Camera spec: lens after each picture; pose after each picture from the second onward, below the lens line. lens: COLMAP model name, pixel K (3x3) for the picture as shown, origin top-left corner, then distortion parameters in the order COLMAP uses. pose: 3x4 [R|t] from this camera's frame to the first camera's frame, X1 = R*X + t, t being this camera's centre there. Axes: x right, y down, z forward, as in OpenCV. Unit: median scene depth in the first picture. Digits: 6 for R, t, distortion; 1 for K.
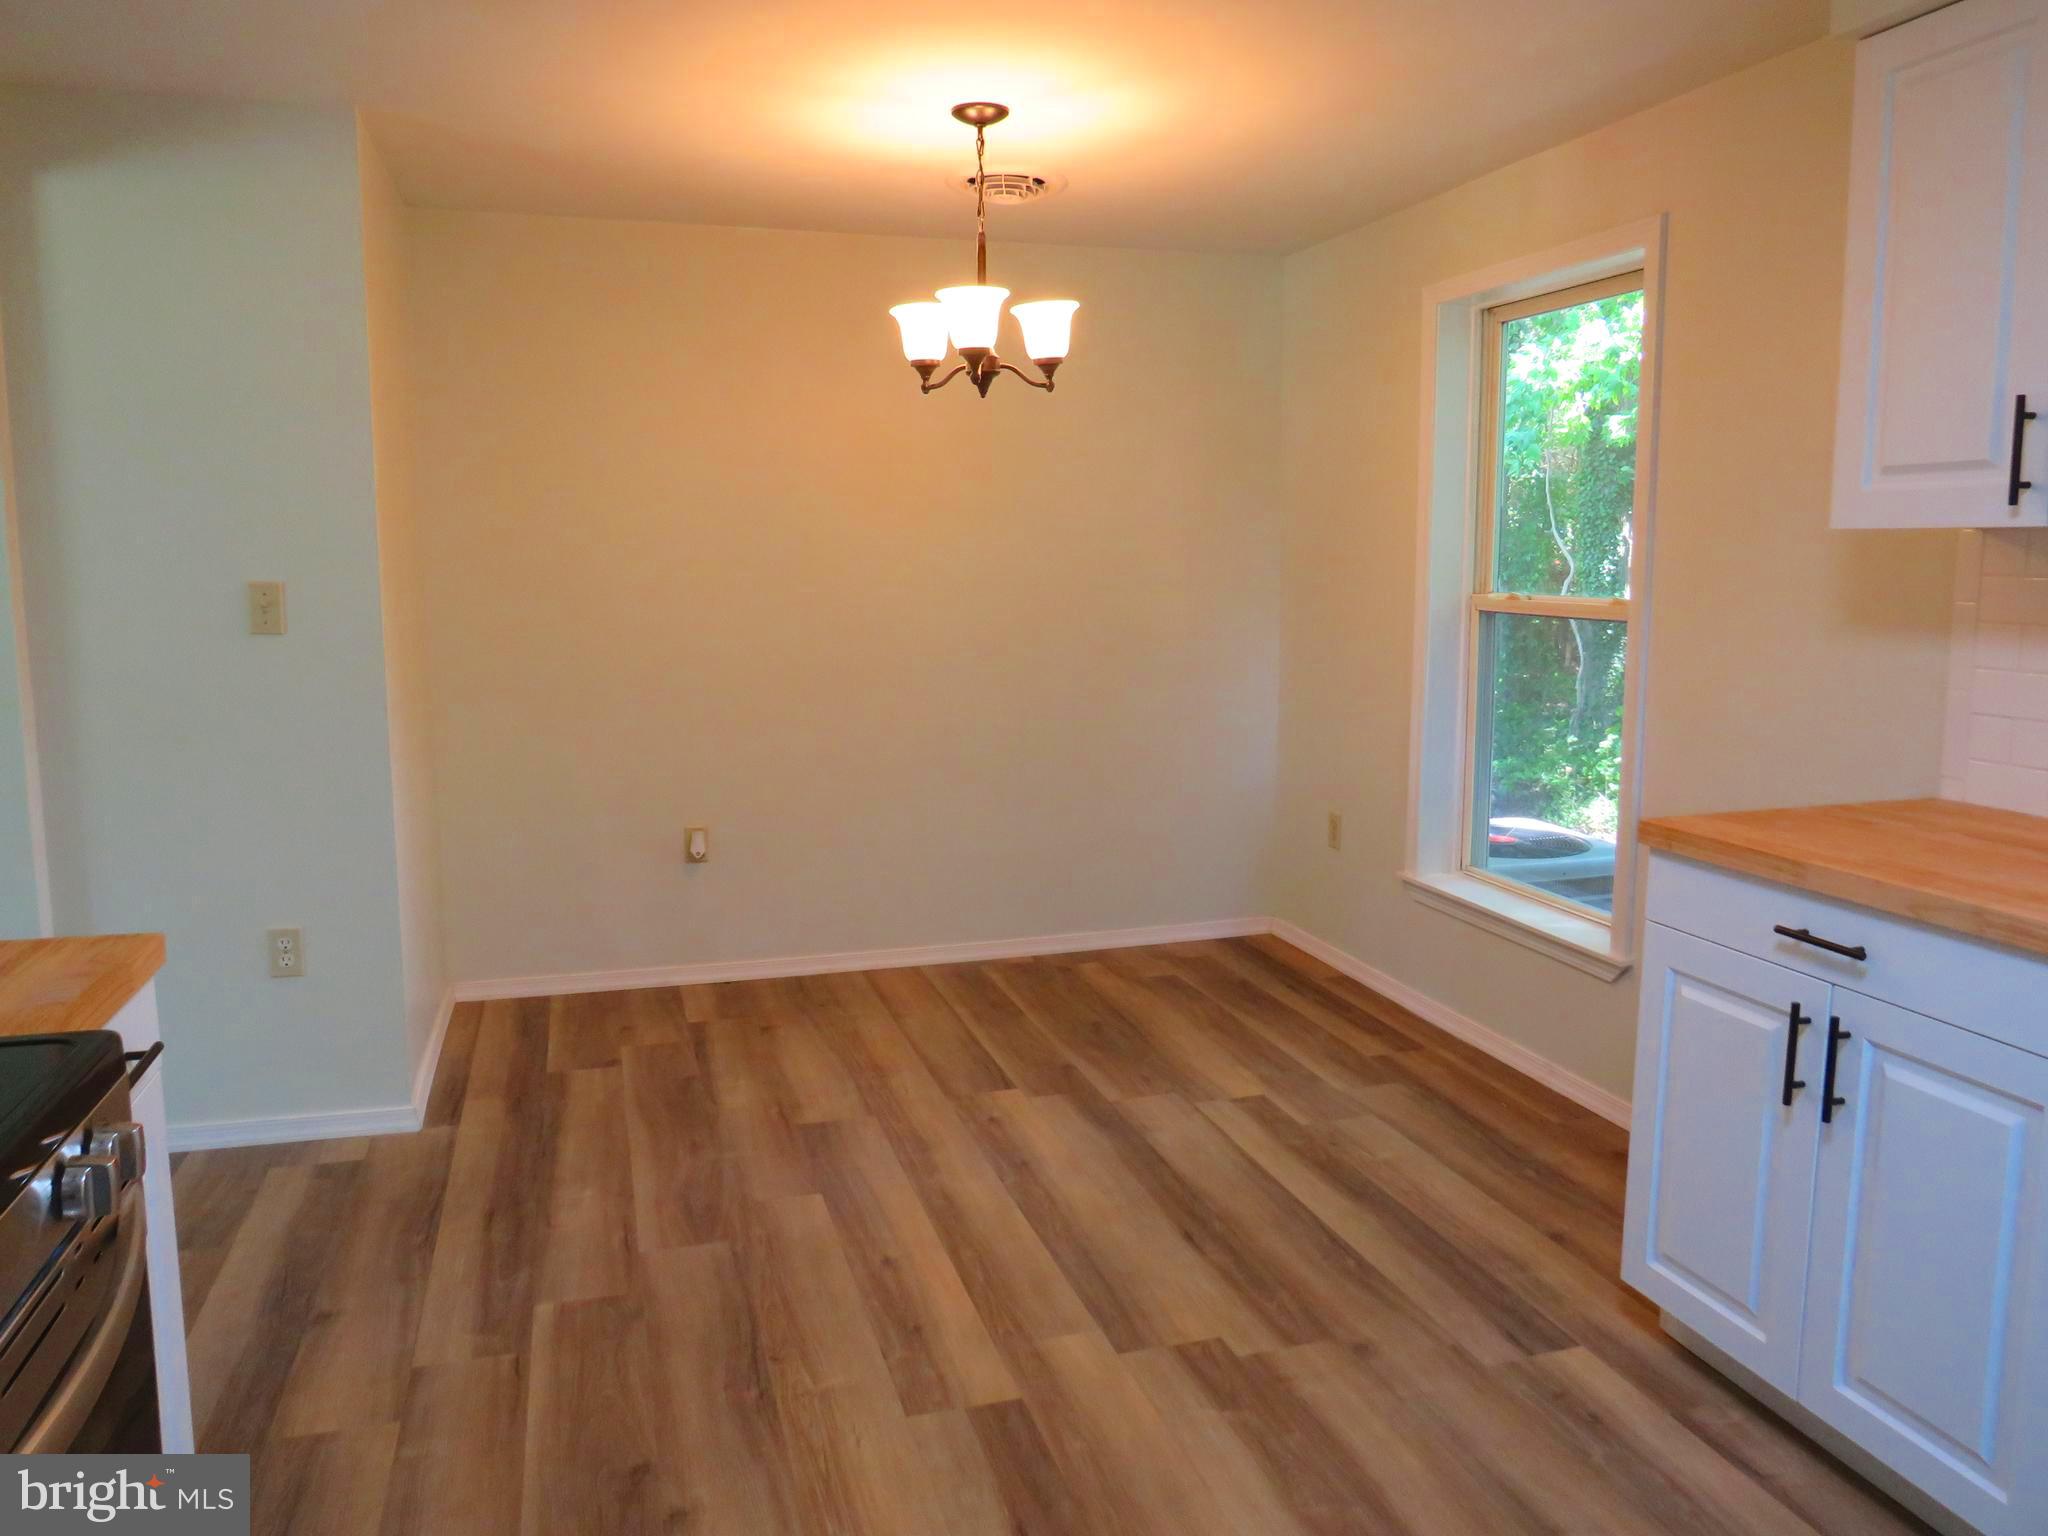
lens RADIAL K [[1440.8, 0, 1004.2], [0, 1440.8, 761.4], [0, 0, 1]] dist [-0.026066, -0.001885]
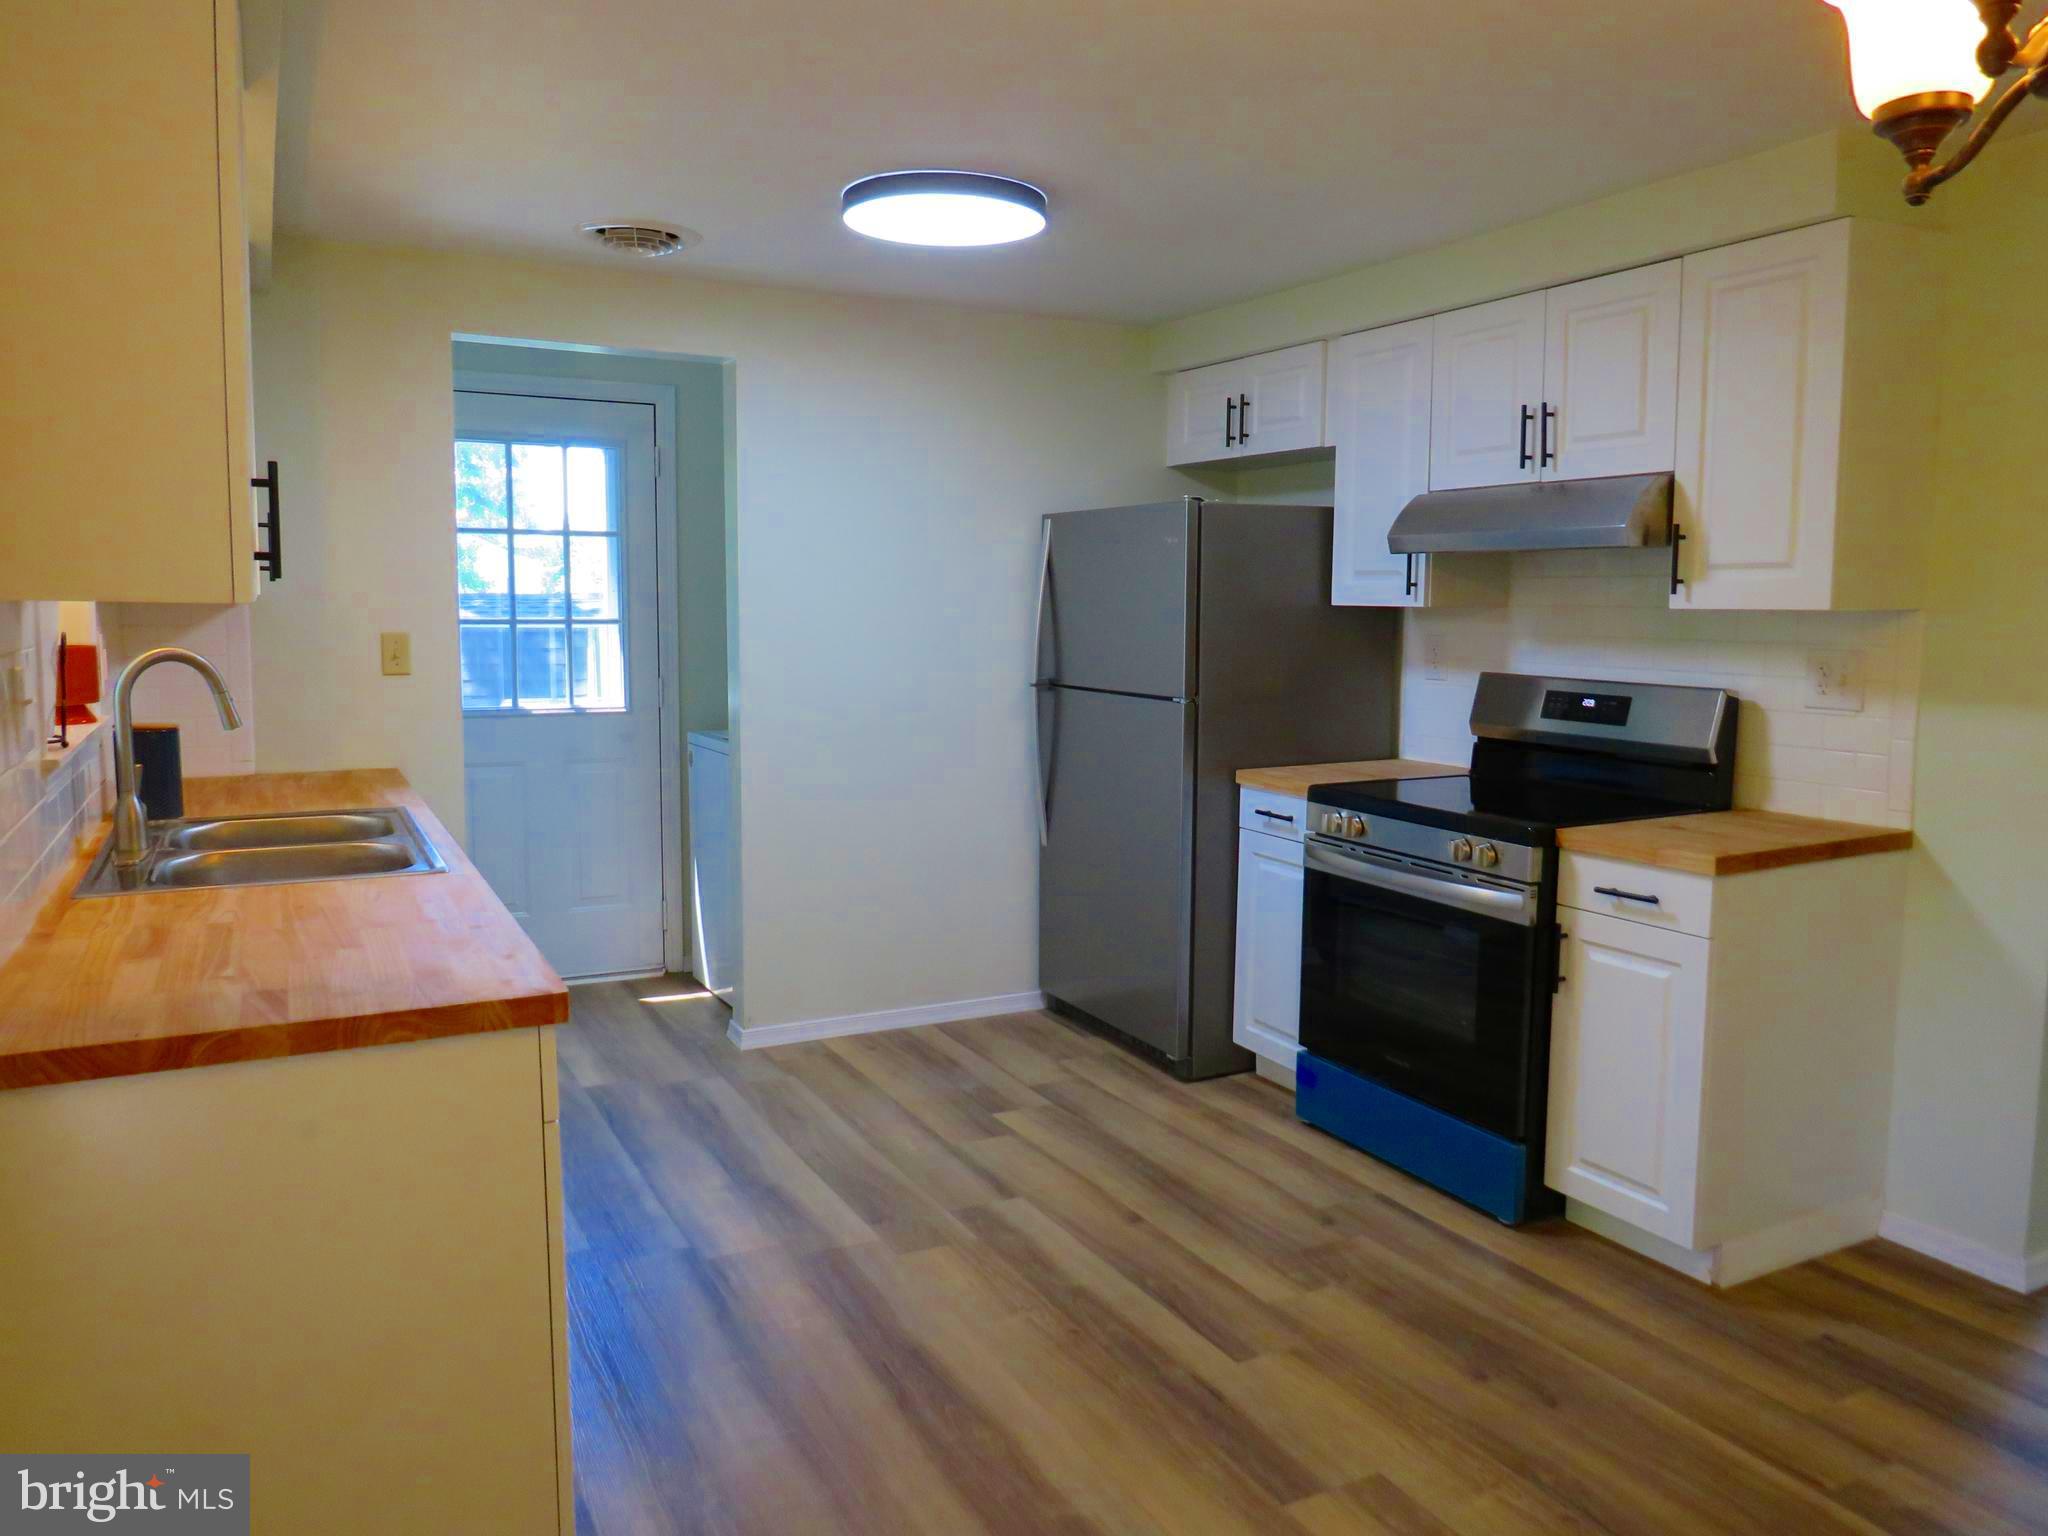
lens RADIAL K [[1440.8, 0, 1025.8], [0, 1440.8, 770.2], [0, 0, 1]] dist [-0.026066, -0.001885]
pose [[-0.978753, 0.017866, -0.204264, 0.270793], [-0.033594, 0.968763, 0.245702, -0.190635], [0.202273, 0.247344, -0.947579, 1.291706]]
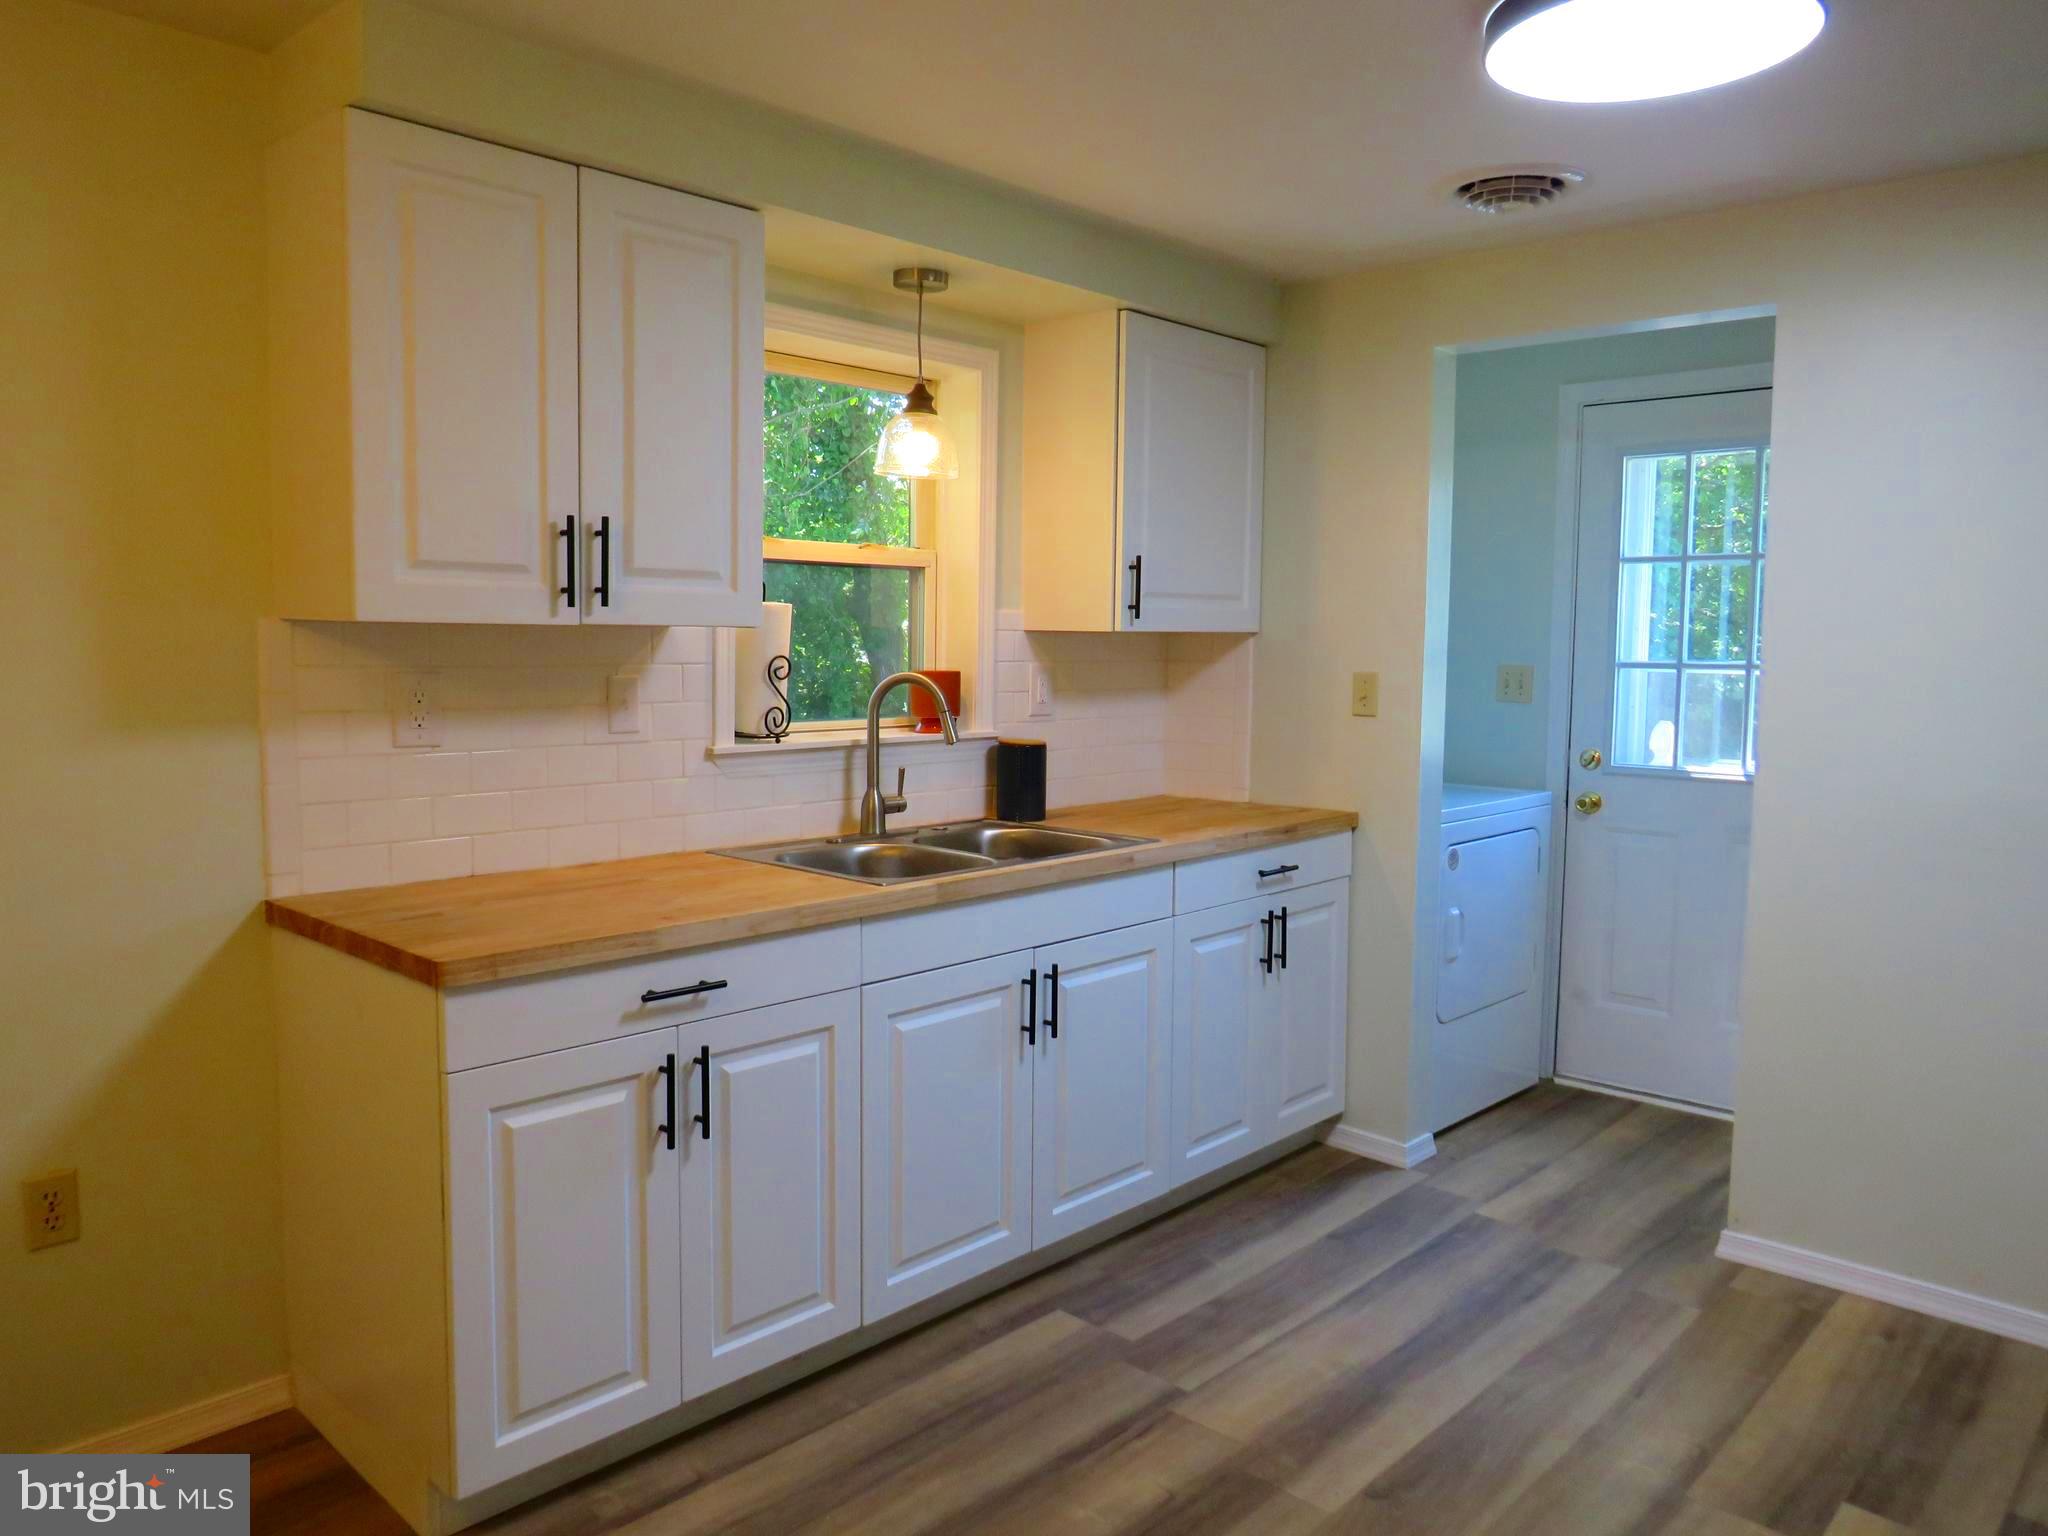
lens RADIAL K [[1440.8, 0, 1007.8], [0, 1440.8, 760.3], [0, 0, 1]] dist [-0.026066, -0.001885]
pose [[-0.512392, -0.075246, 0.855449, -0.331803], [0.110061, 0.982184, 0.152318, -0.126013], [-0.851670, 0.172198, -0.494982, 0.834542]]
